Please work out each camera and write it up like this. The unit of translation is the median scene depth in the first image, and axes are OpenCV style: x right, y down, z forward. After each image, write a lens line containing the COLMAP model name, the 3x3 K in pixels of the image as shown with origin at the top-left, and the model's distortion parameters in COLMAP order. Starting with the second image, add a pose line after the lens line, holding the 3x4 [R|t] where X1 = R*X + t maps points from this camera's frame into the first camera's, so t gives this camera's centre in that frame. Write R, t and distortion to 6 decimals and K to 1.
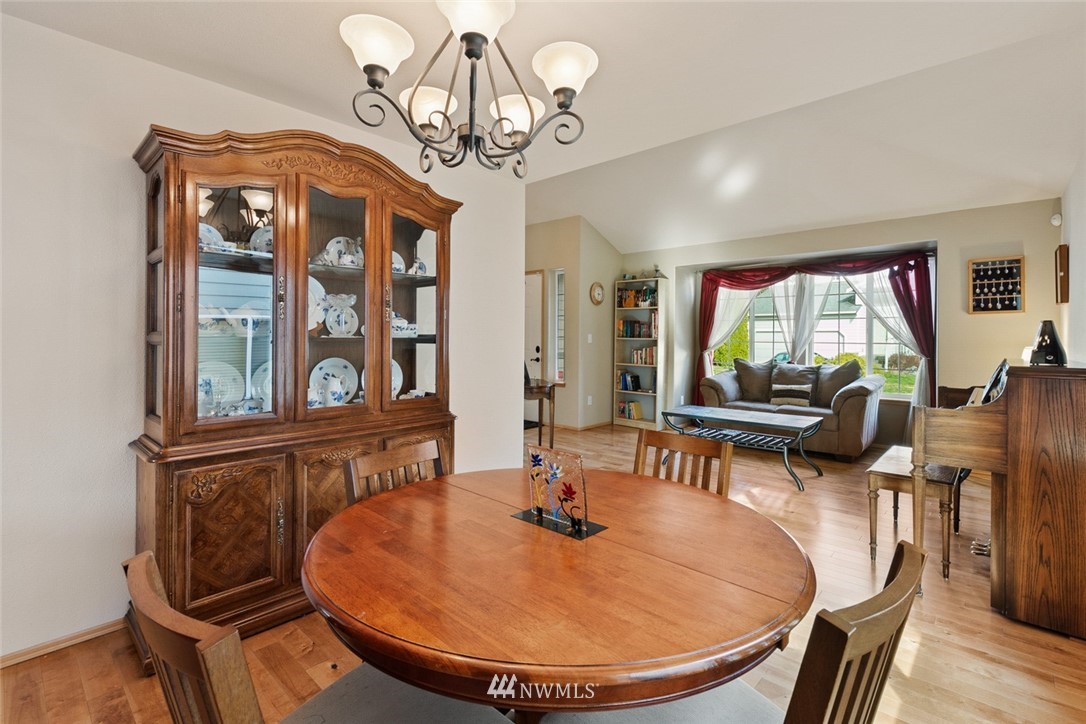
lens RADIAL K [[492.1, 0, 540.2], [0, 492.1, 338.7], [0, 0, 1]] dist [-0.000884, -0.000291]
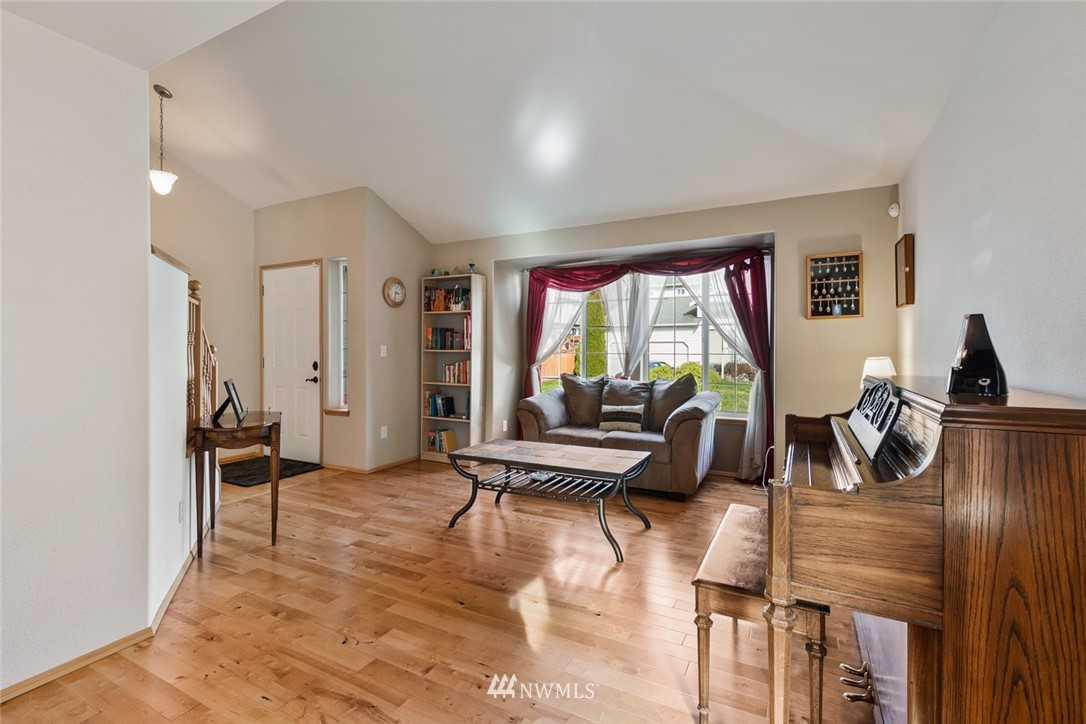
lens RADIAL K [[497.6, 0, 541.8], [0, 497.6, 357.6], [0, 0, 1]] dist [0.001489, 0.000110]
pose [[0.964922, -0.010490, 0.262325, 0.163008], [0.006794, 0.999865, 0.014993, -0.000065], [-0.262447, -0.012685, 0.964863, 0.231893]]
